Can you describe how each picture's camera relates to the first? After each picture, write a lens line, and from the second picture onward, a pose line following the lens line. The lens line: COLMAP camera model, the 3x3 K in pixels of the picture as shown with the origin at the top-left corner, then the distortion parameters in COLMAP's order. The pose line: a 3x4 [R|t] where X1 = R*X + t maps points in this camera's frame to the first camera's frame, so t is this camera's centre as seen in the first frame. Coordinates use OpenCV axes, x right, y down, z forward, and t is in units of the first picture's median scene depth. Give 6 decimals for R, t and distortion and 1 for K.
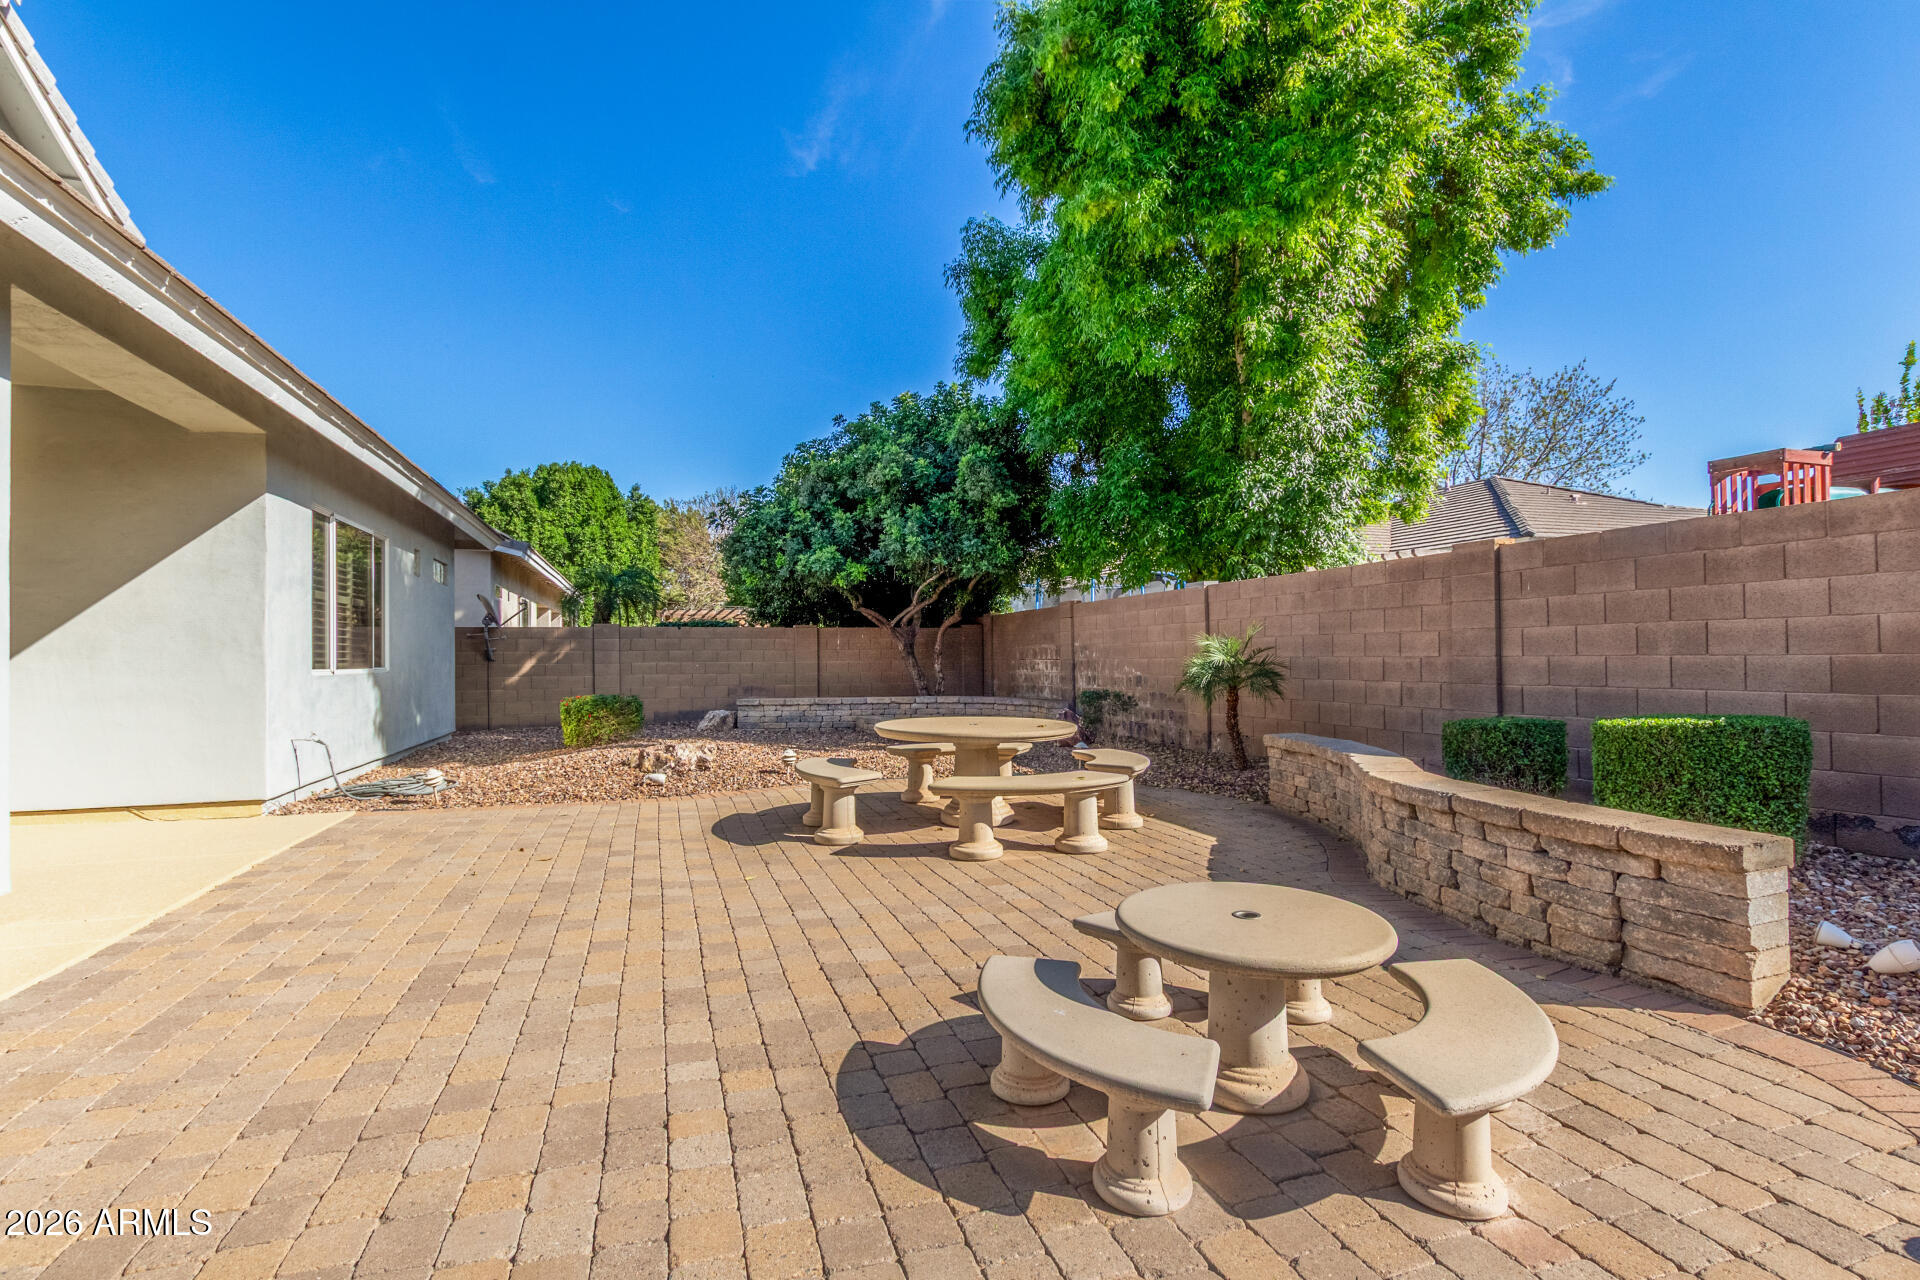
lens RADIAL K [[889.8, 0, 957.7], [0, 889.8, 646.5], [0, 0, 1]] dist [0.007688, -0.000472]
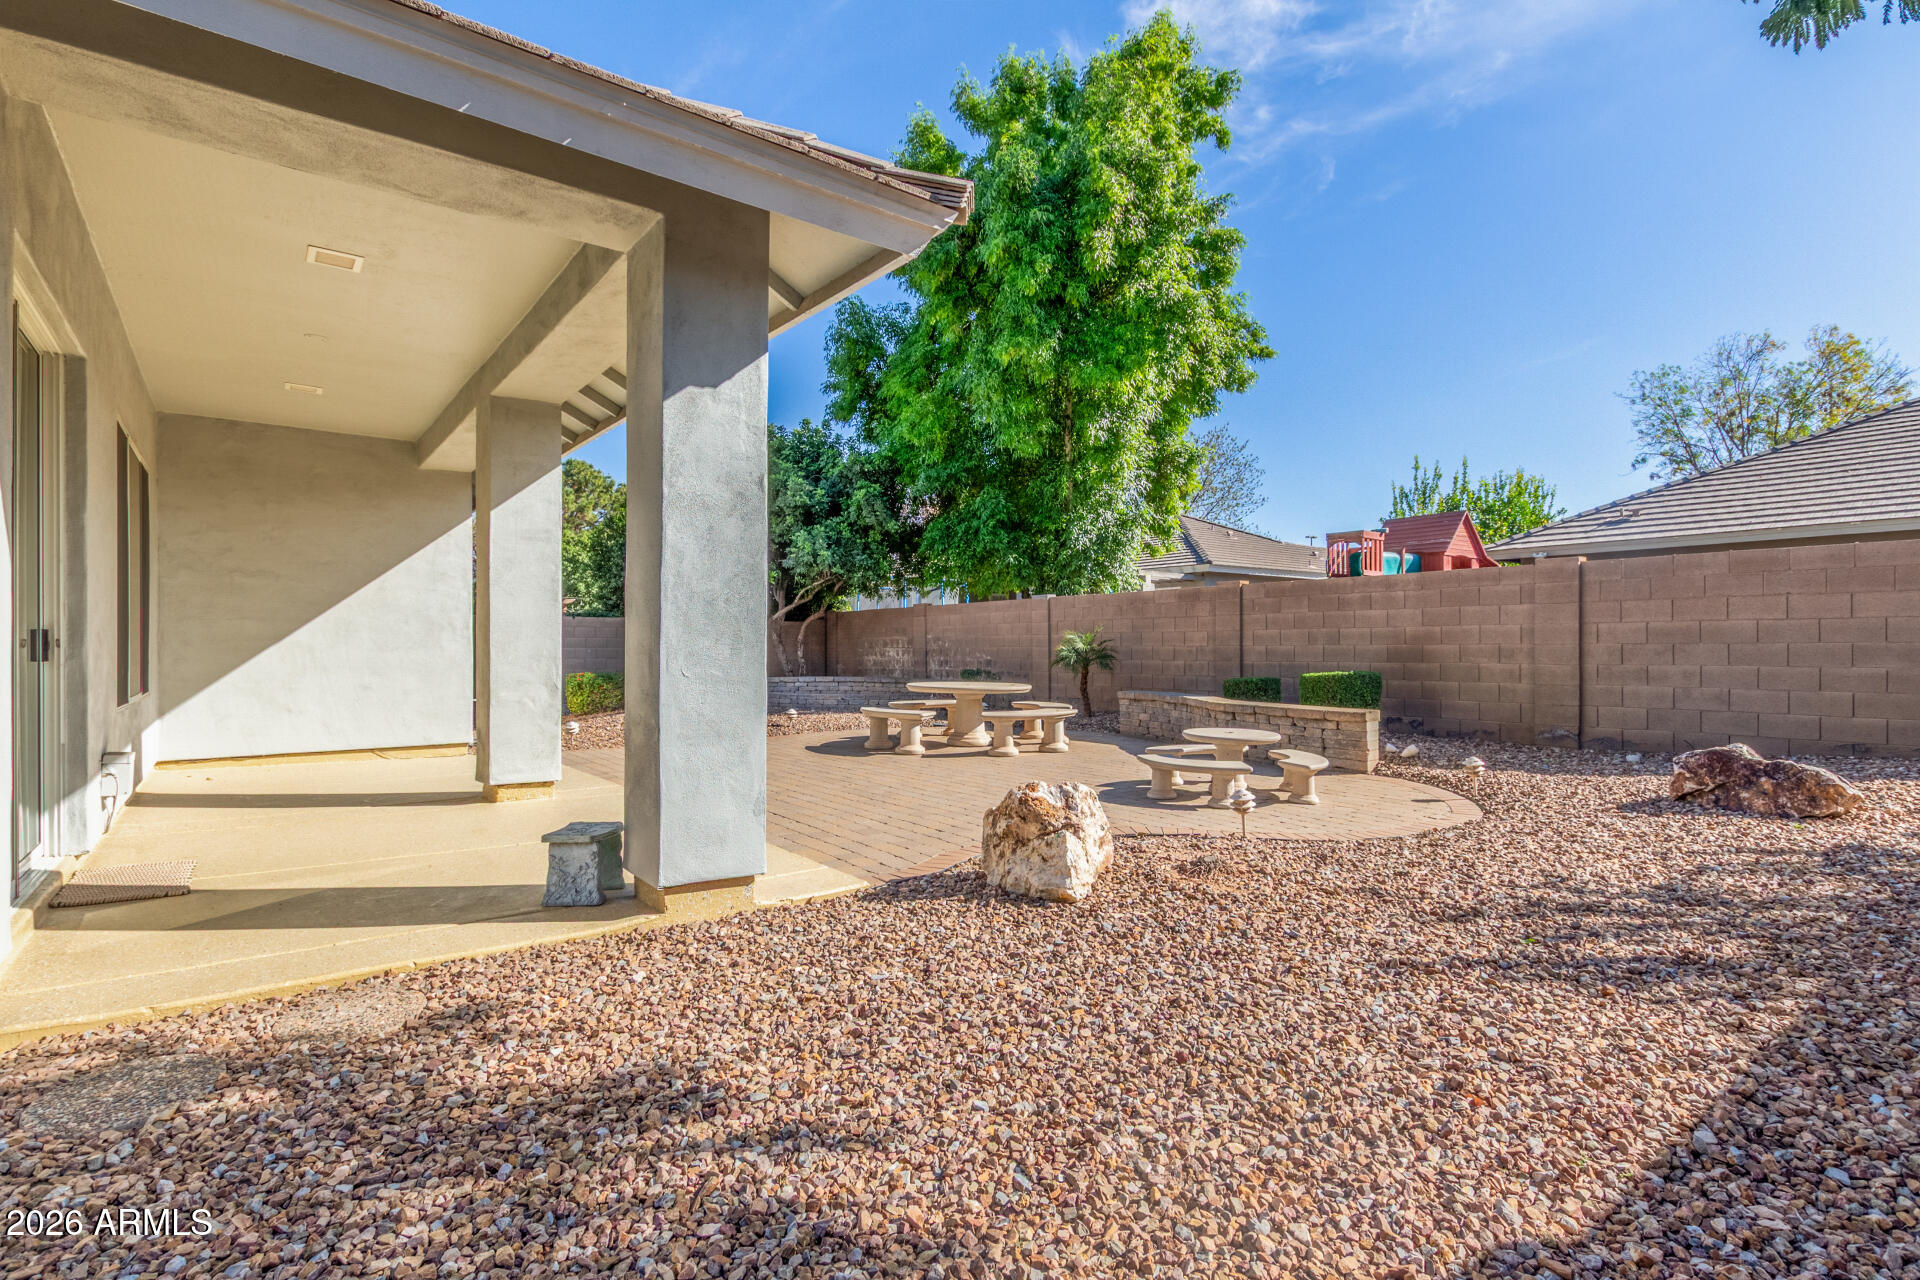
lens RADIAL K [[889.8, 0, 954.2], [0, 889.8, 643.7], [0, 0, 1]] dist [0.007688, -0.000472]
pose [[0.944139, 0.010130, 0.329393, -0.368481], [-0.011233, 0.999936, 0.001447, 0.007713], [-0.329357, -0.005066, 0.944192, -0.351684]]
